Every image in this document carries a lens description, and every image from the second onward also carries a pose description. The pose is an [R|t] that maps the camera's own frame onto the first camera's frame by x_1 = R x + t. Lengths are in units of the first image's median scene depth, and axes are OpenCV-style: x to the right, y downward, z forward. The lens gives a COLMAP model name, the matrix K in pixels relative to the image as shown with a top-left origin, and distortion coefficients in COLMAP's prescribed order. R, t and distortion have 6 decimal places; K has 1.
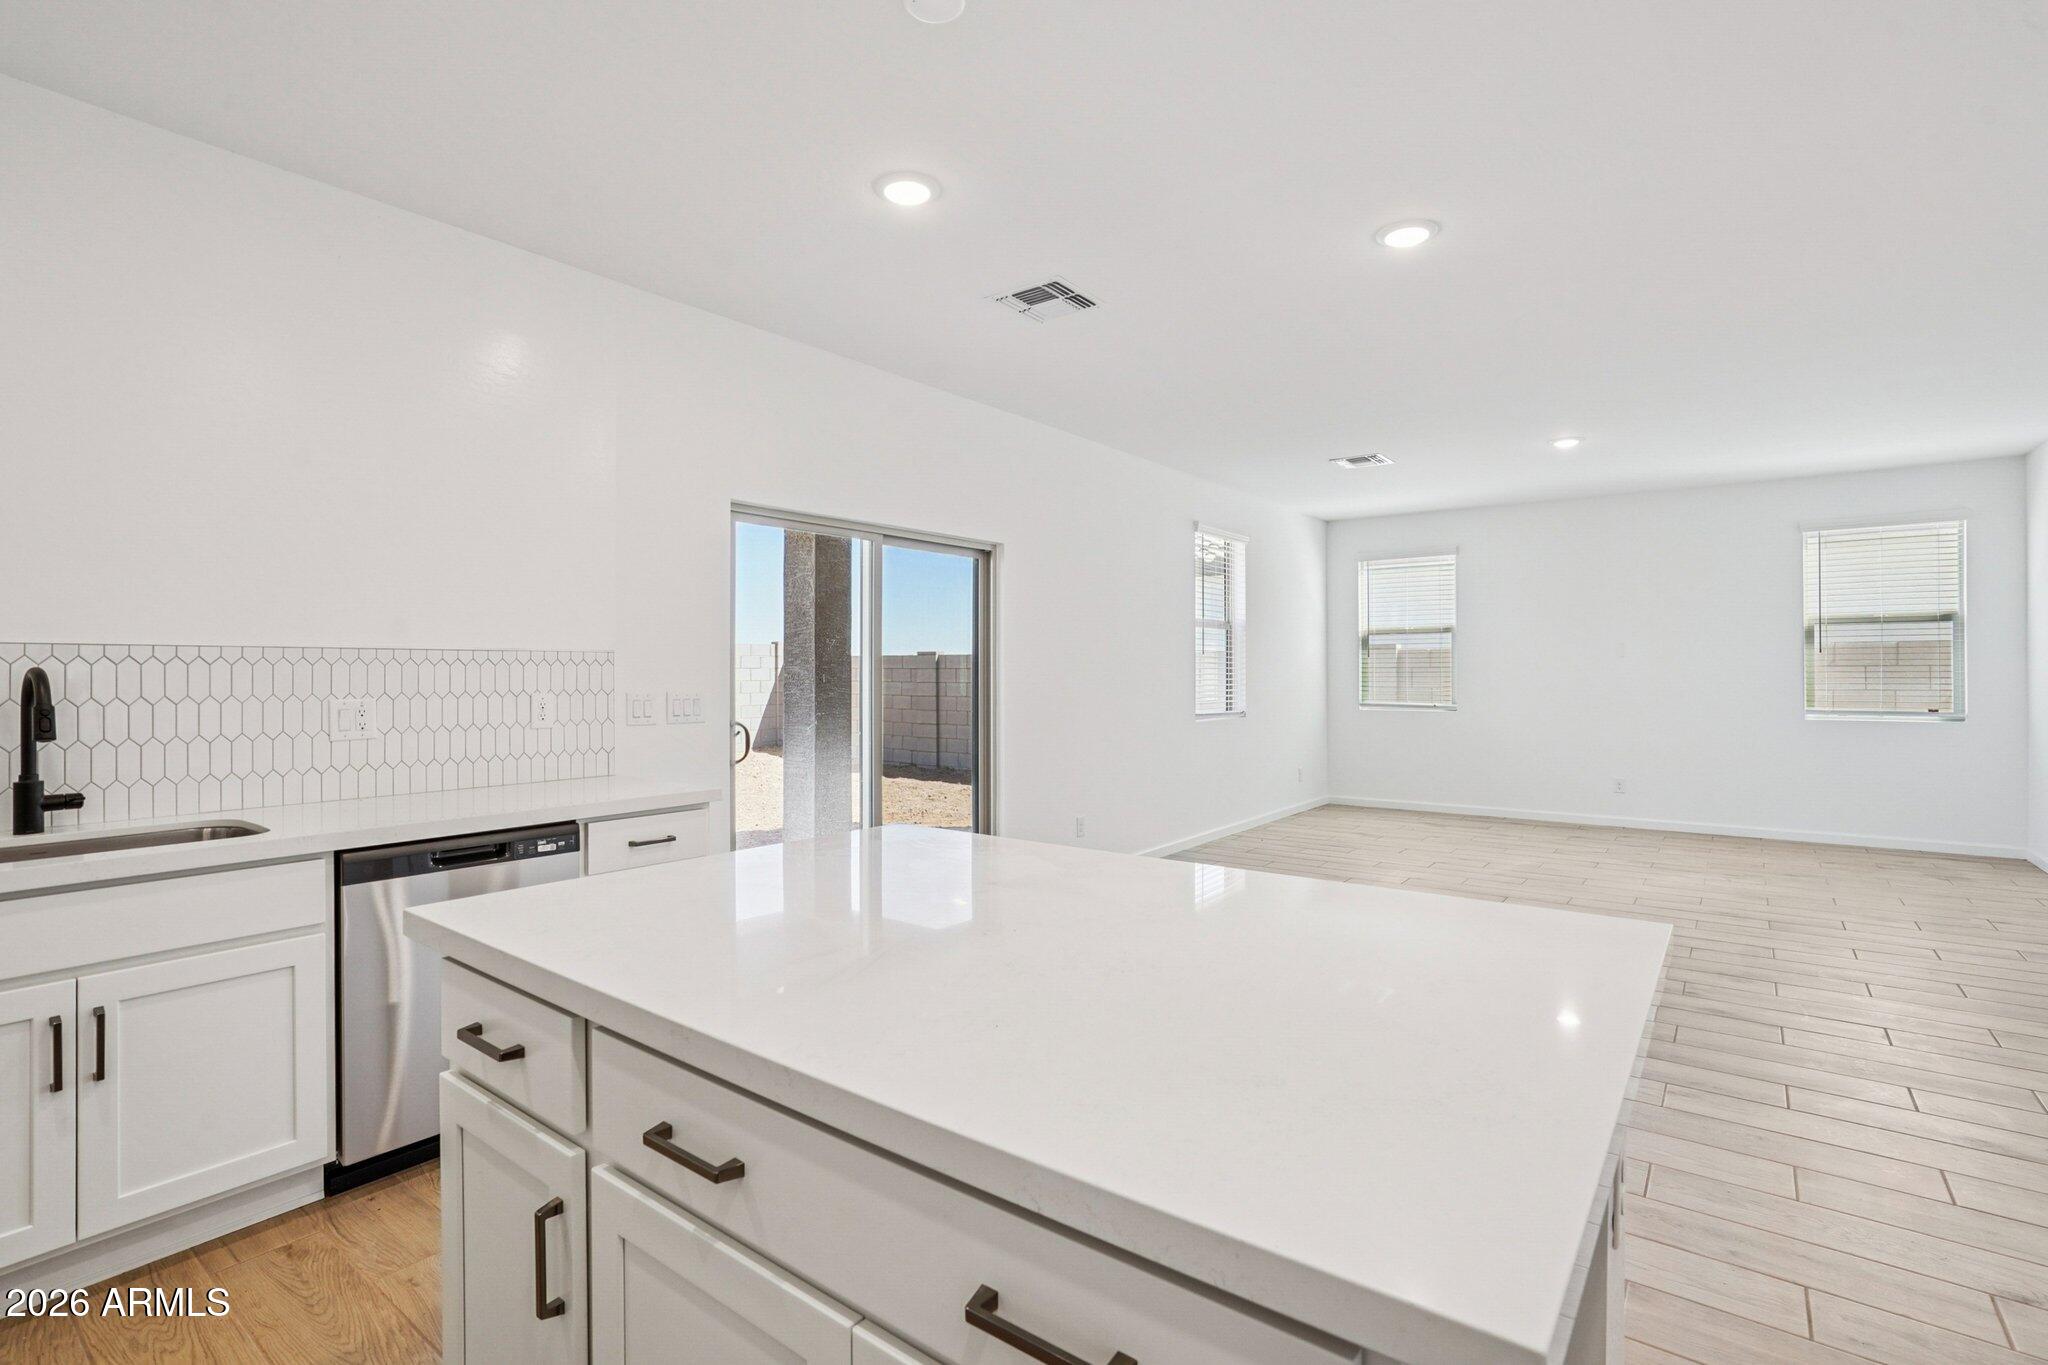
lens RADIAL K [[958.1, 0, 1011.2], [0, 958.1, 665.9], [0, 0, 1]] dist [-0.044360, 0.016893]
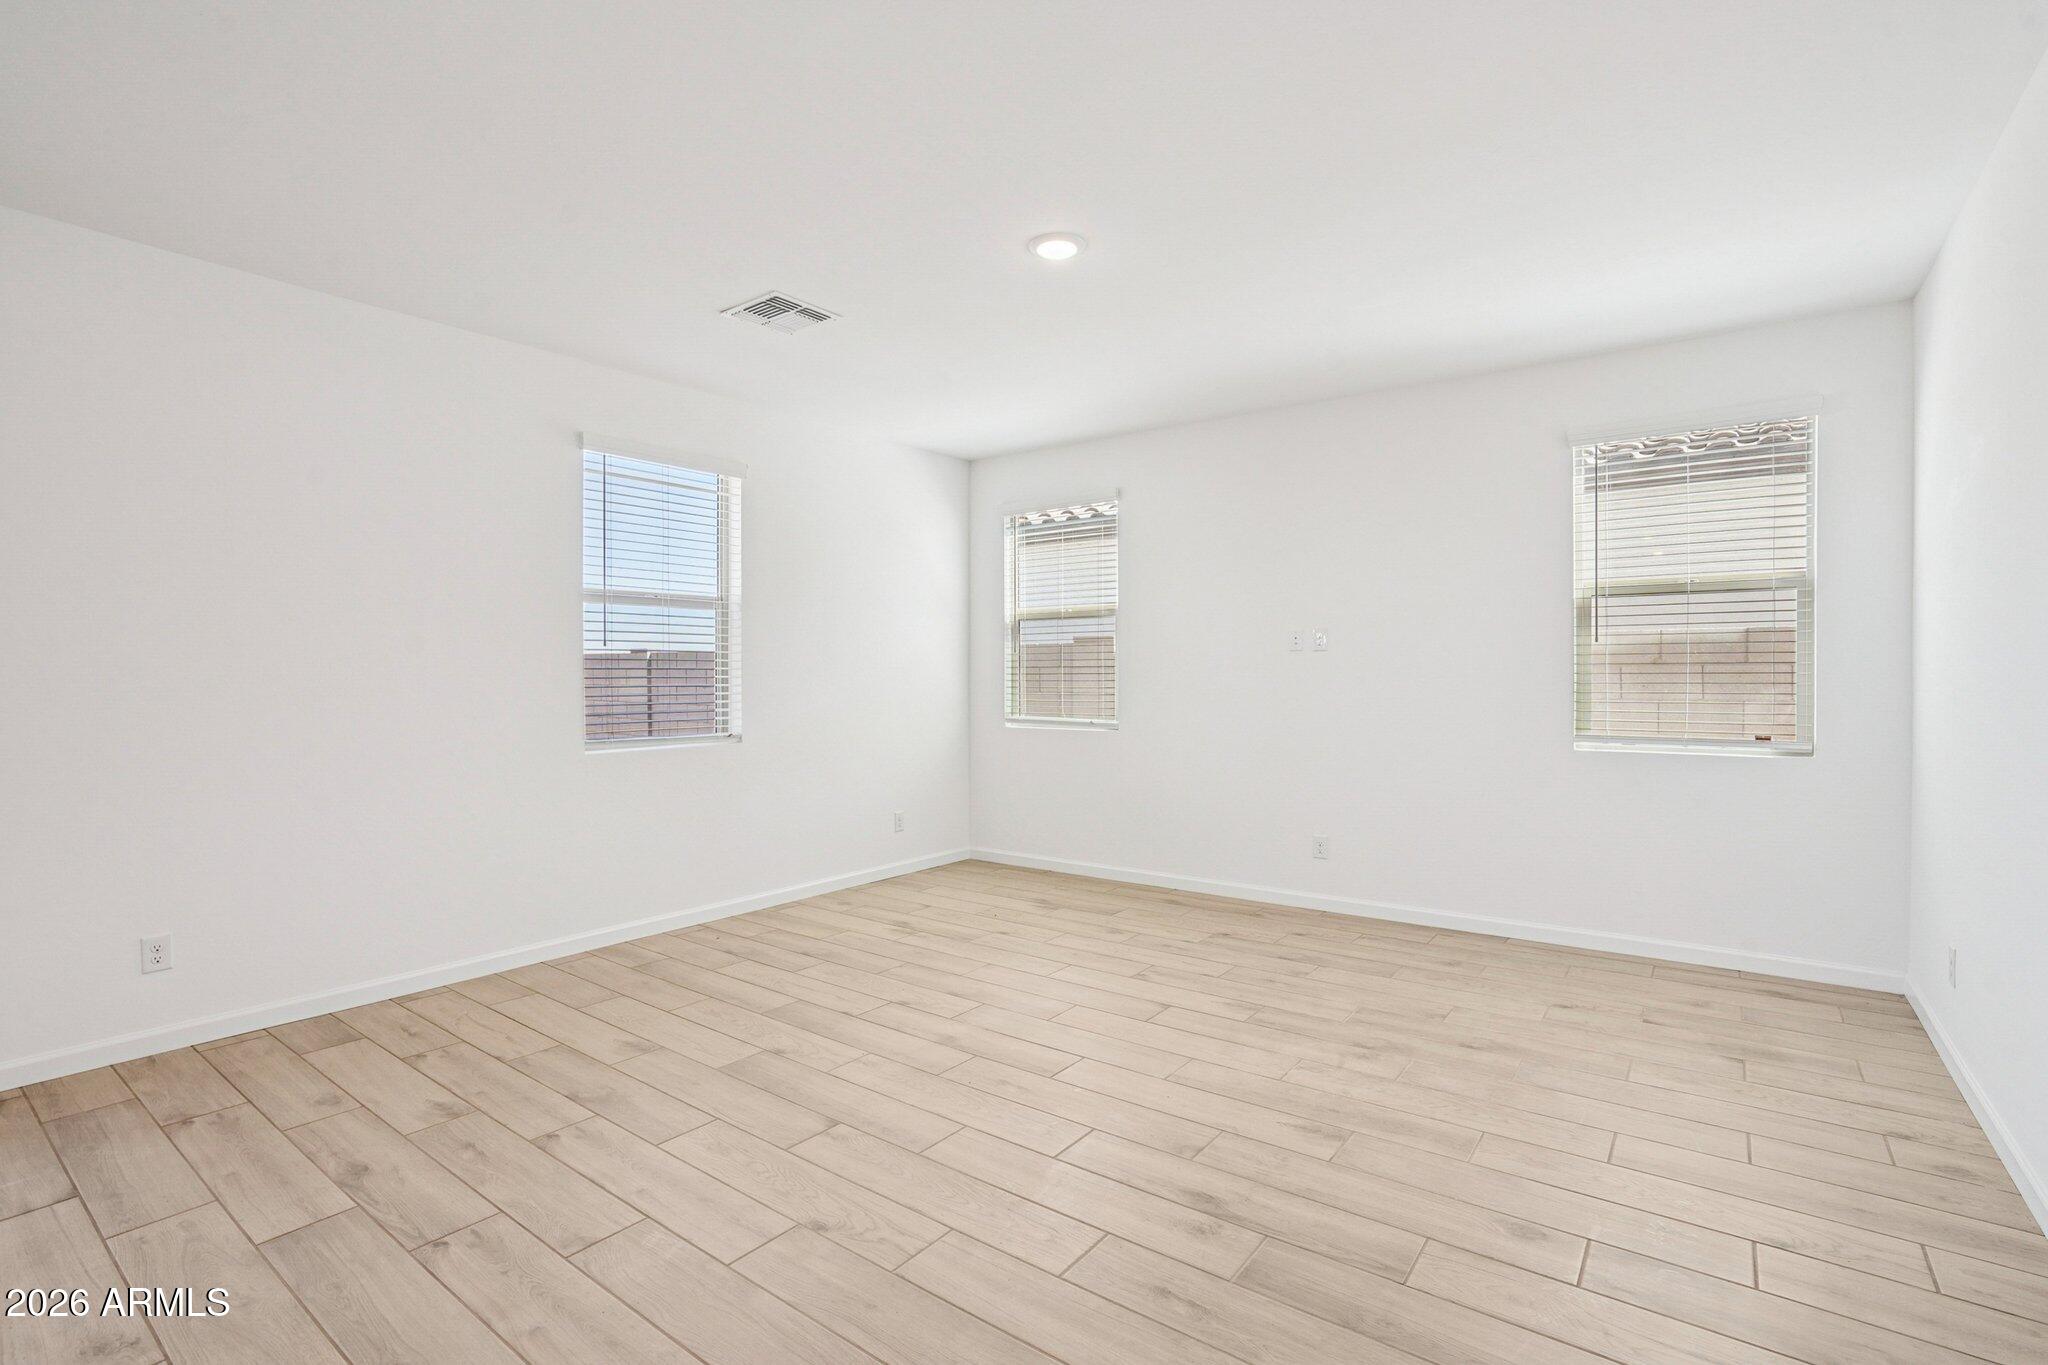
lens RADIAL K [[958.1, 0, 1011.5], [0, 958.1, 683.9], [0, 0, 1]] dist [-0.044360, 0.016893]
pose [[0.999852, -0.000163, -0.017214, 0.502936], [0.000471, 0.999840, 0.017862, 0.001761], [0.017208, -0.017867, 0.999692, 0.380642]]
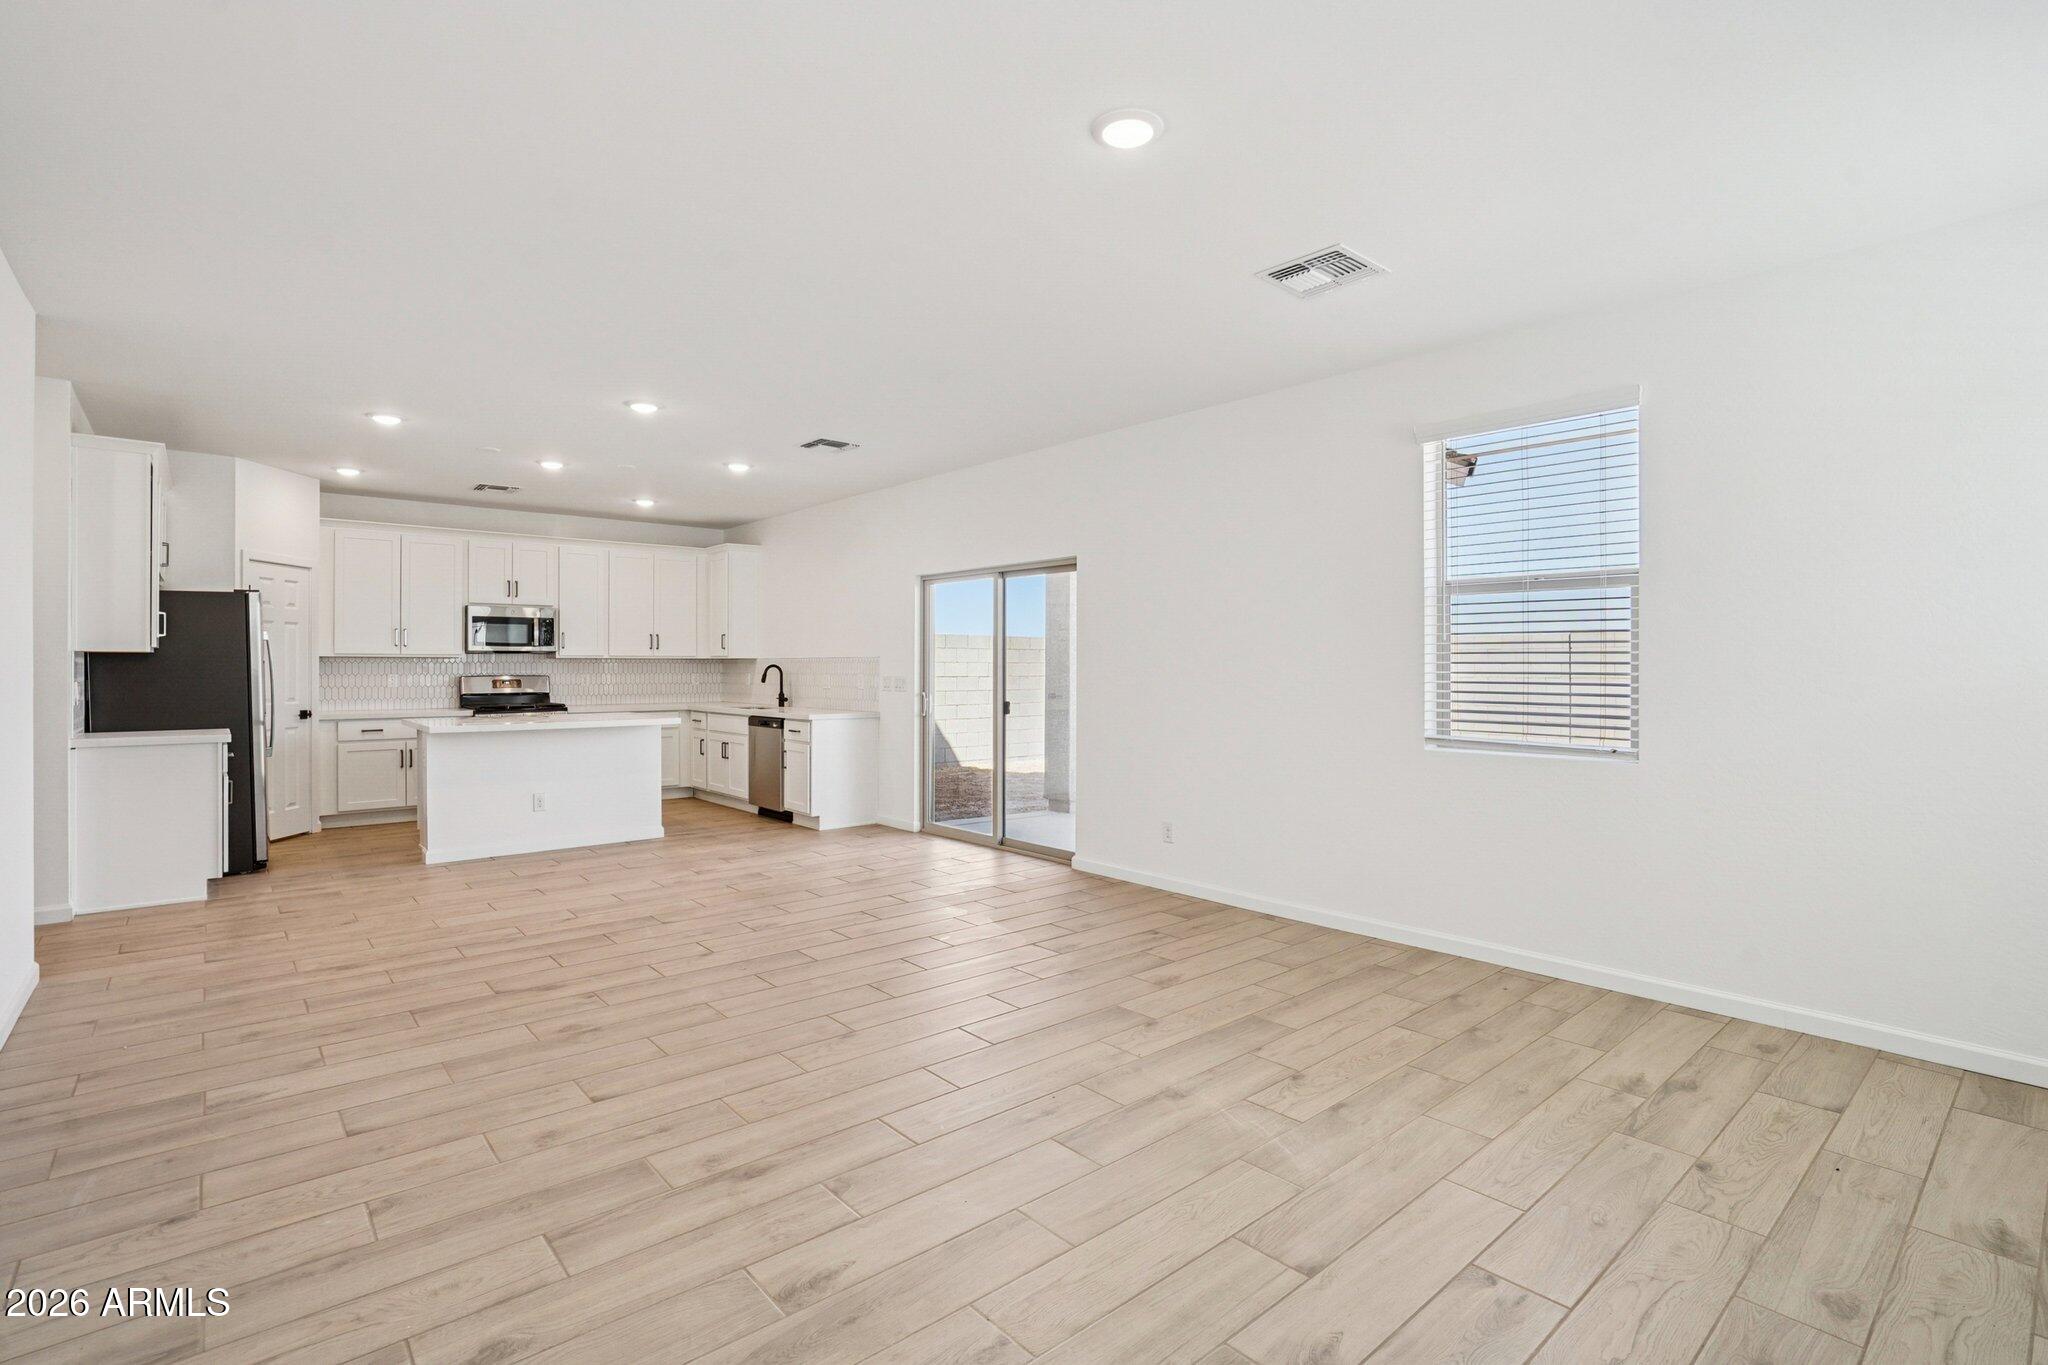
lens RADIAL K [[958.1, 0, 1013.7], [0, 958.1, 670.3], [0, 0, 1]] dist [-0.044360, 0.016893]
pose [[-0.226351, 0.006054, -0.974027, 0.936973], [0.004643, 0.999976, 0.005137, 0.003030], [0.974035, -0.003360, -0.226374, 0.959684]]
